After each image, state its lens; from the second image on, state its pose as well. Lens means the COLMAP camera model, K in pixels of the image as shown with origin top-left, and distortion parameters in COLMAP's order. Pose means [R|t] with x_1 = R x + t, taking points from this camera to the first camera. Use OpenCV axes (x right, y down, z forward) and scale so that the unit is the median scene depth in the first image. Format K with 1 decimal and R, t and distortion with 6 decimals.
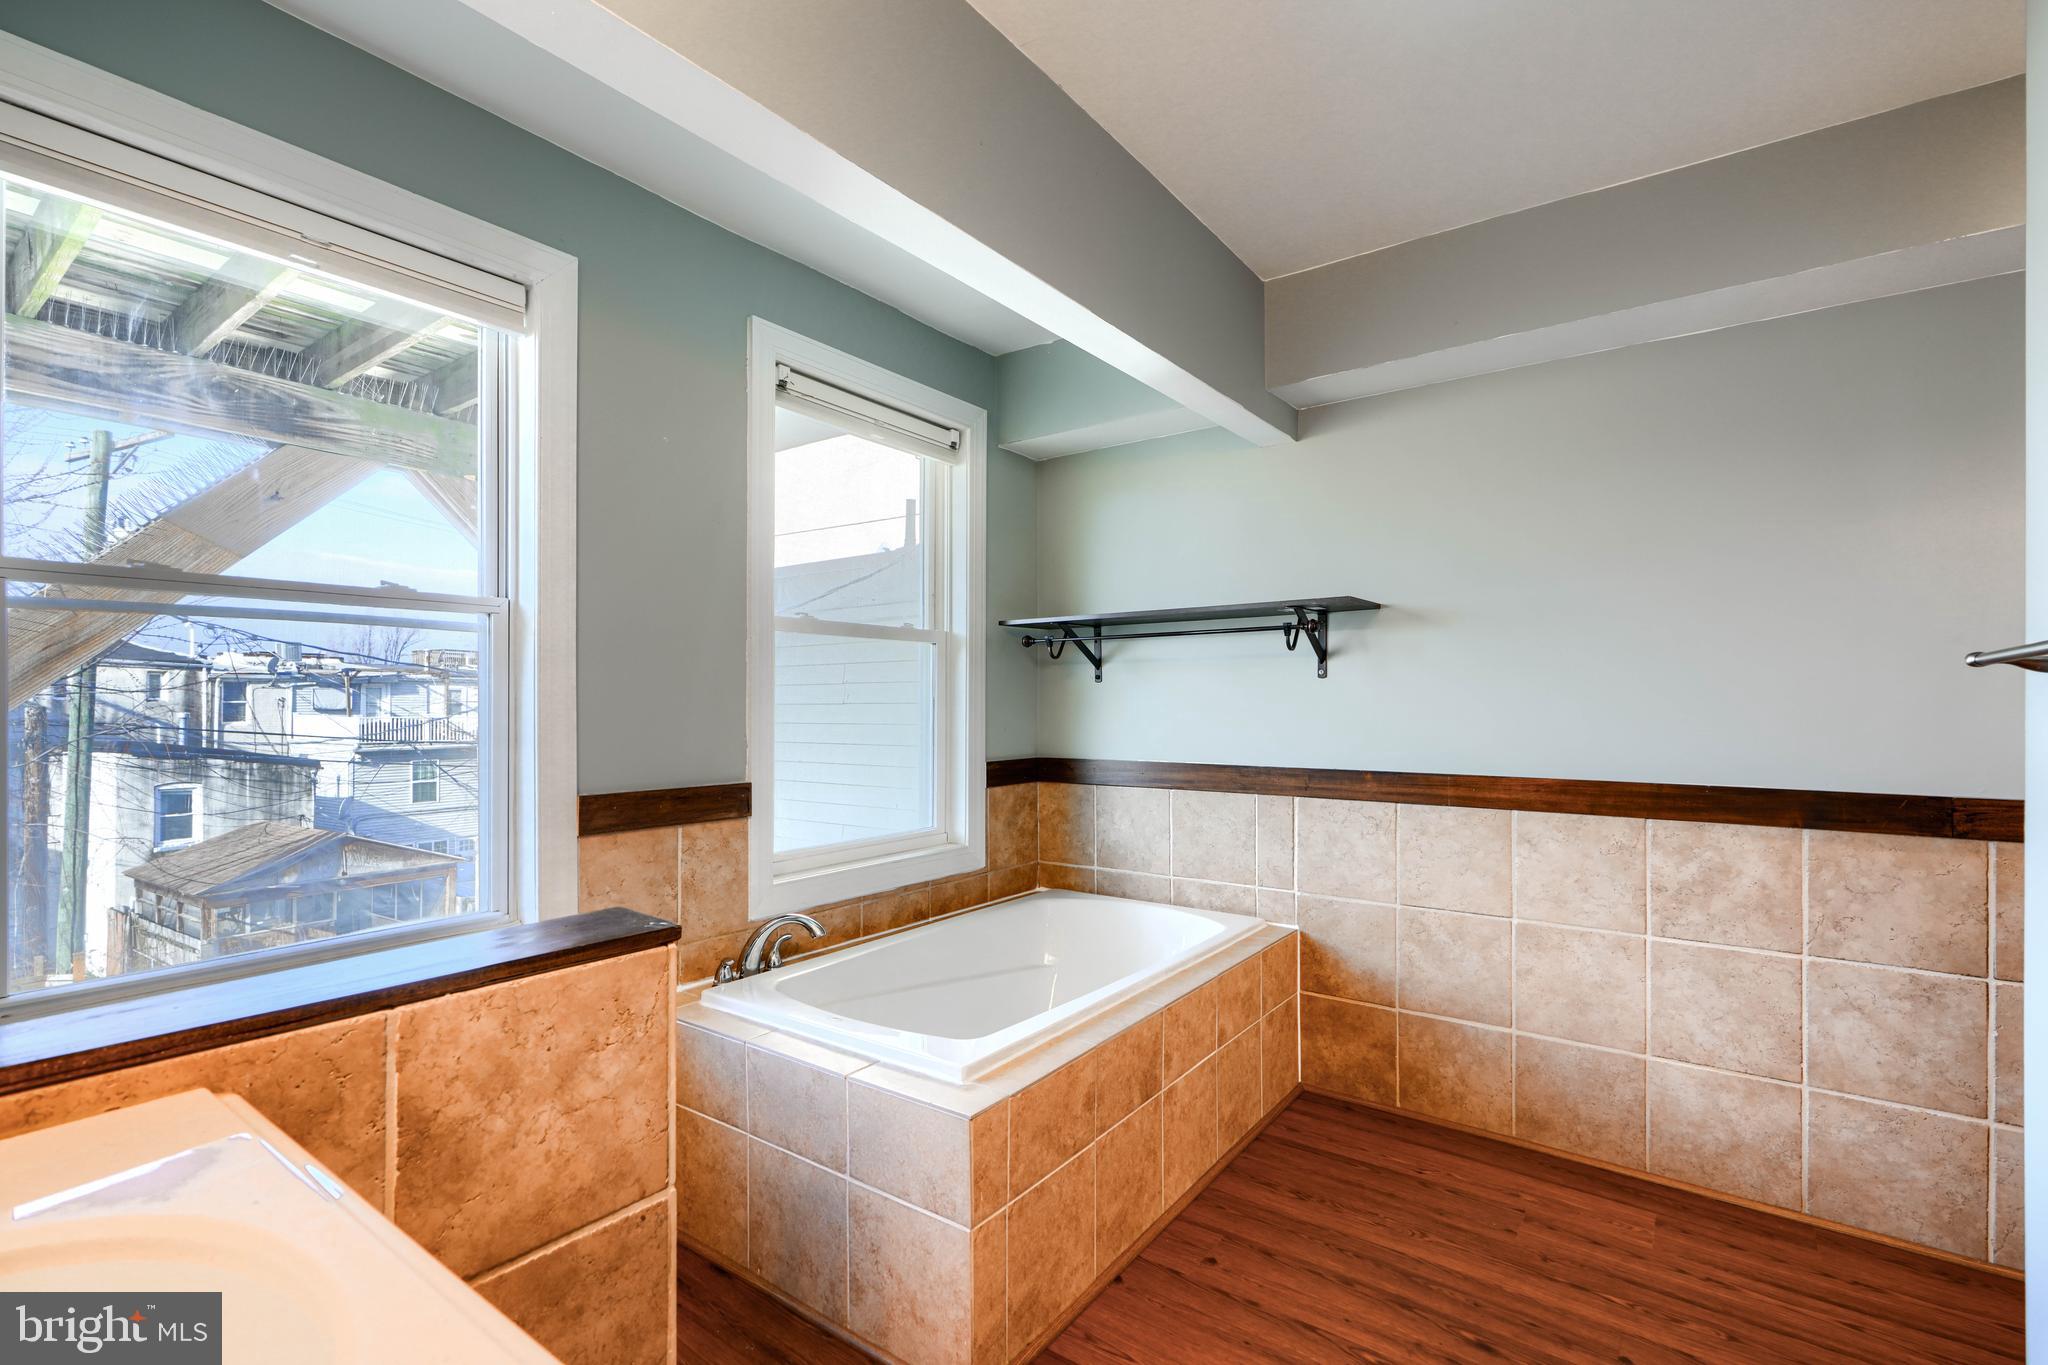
lens RADIAL K [[919.6, 0, 1004.1], [0, 919.6, 702.0], [0, 0, 1]] dist [0.004169, -0.001917]
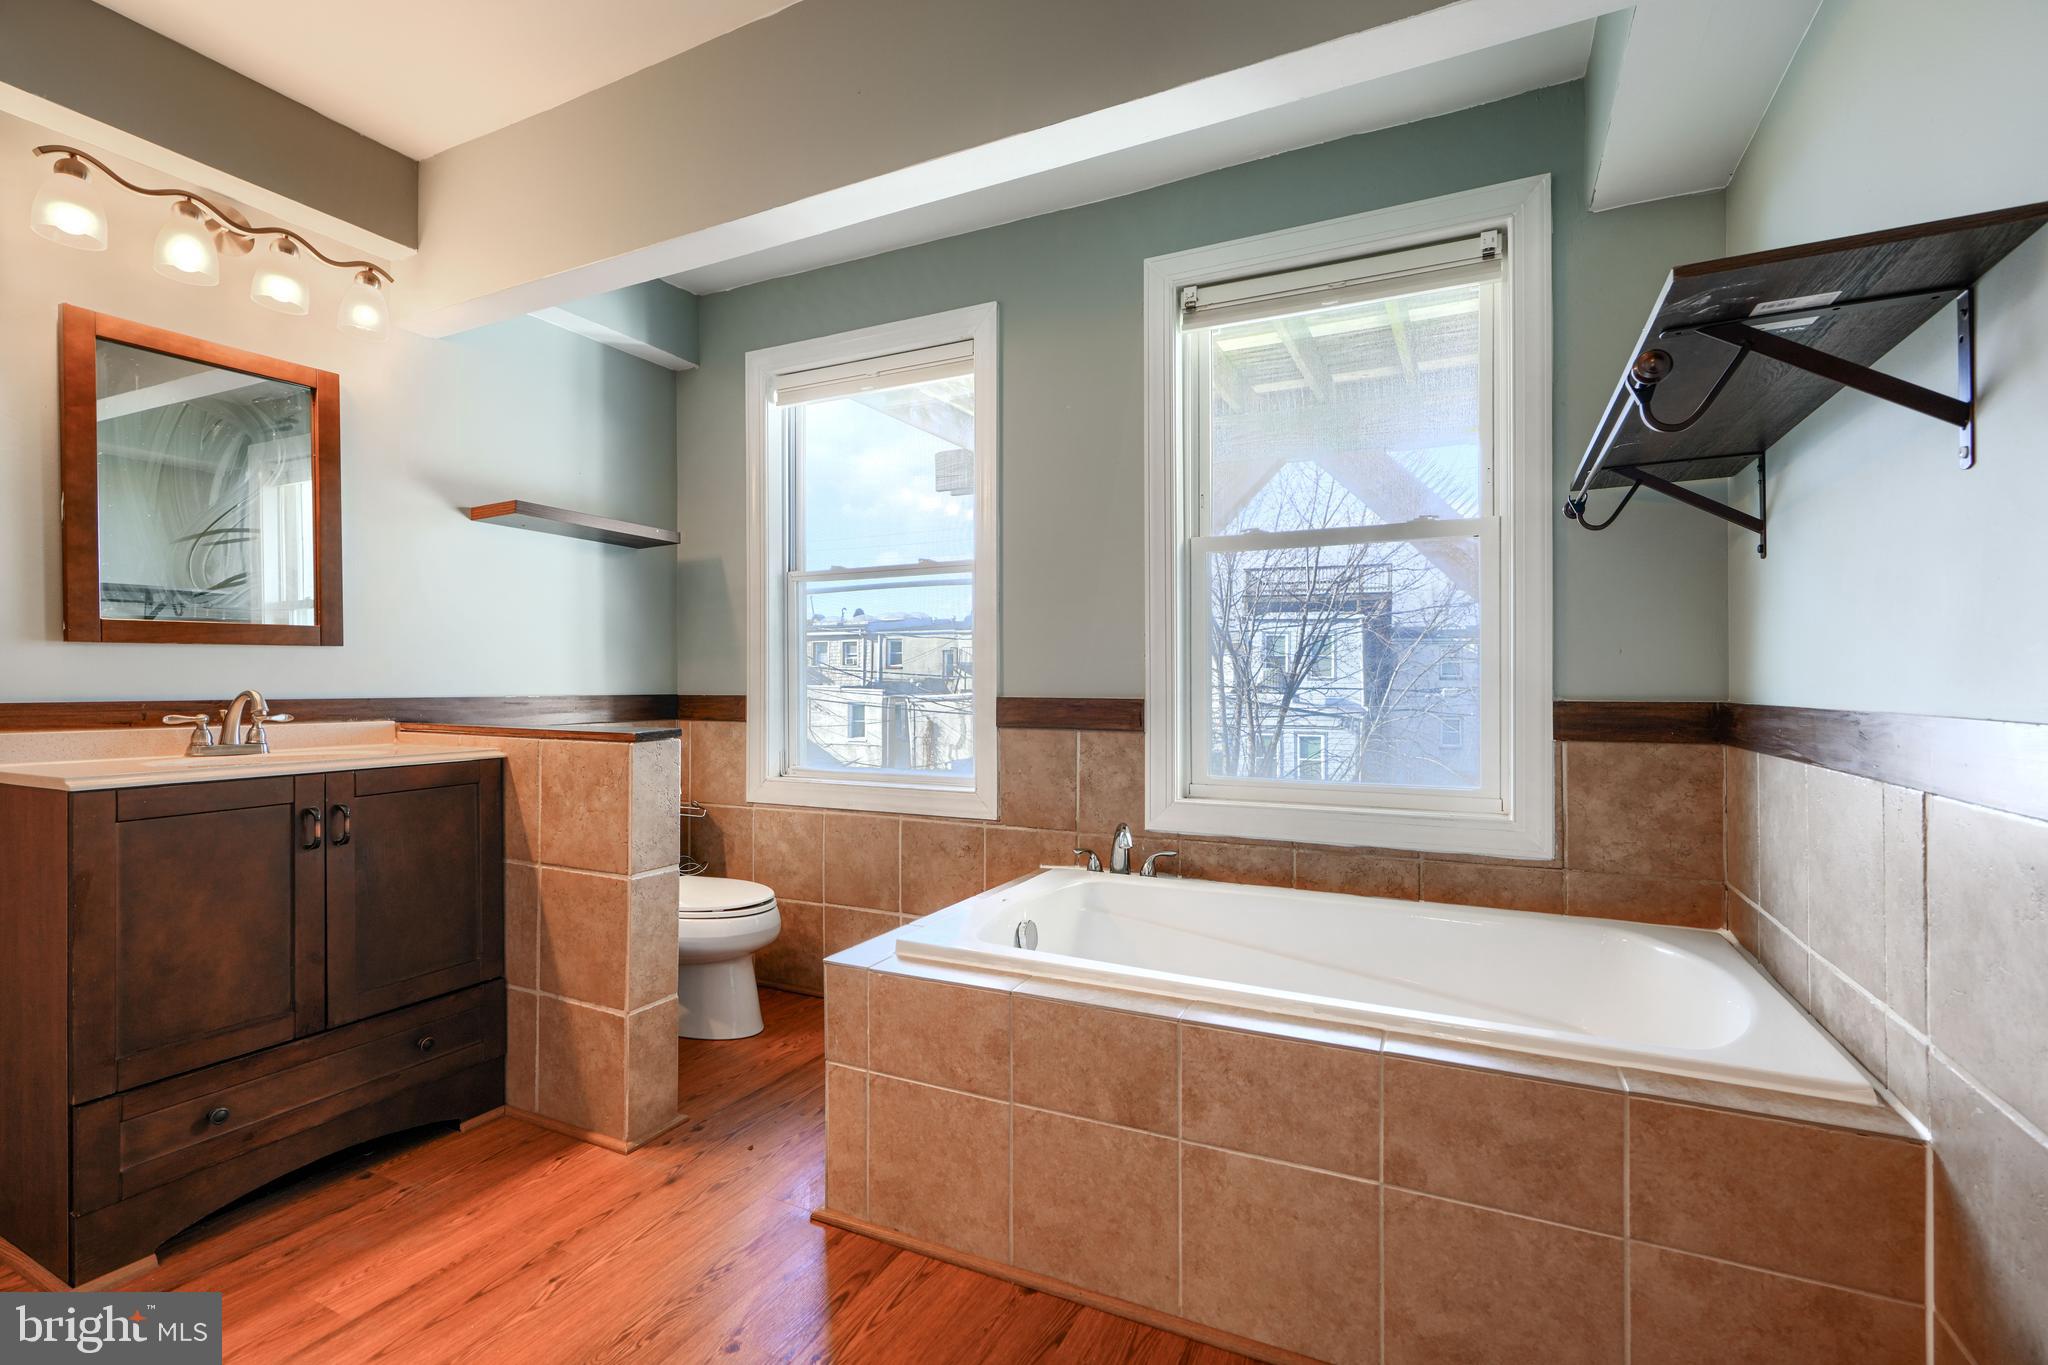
lens RADIAL K [[919.6, 0, 1058.0], [0, 919.6, 681.4], [0, 0, 1]] dist [0.004169, -0.001917]
pose [[0.201181, -0.001402, -0.979553, 0.762266], [0.000747, 0.999999, -0.001278, 0.069691], [0.979554, -0.000475, 0.201181, 0.702326]]
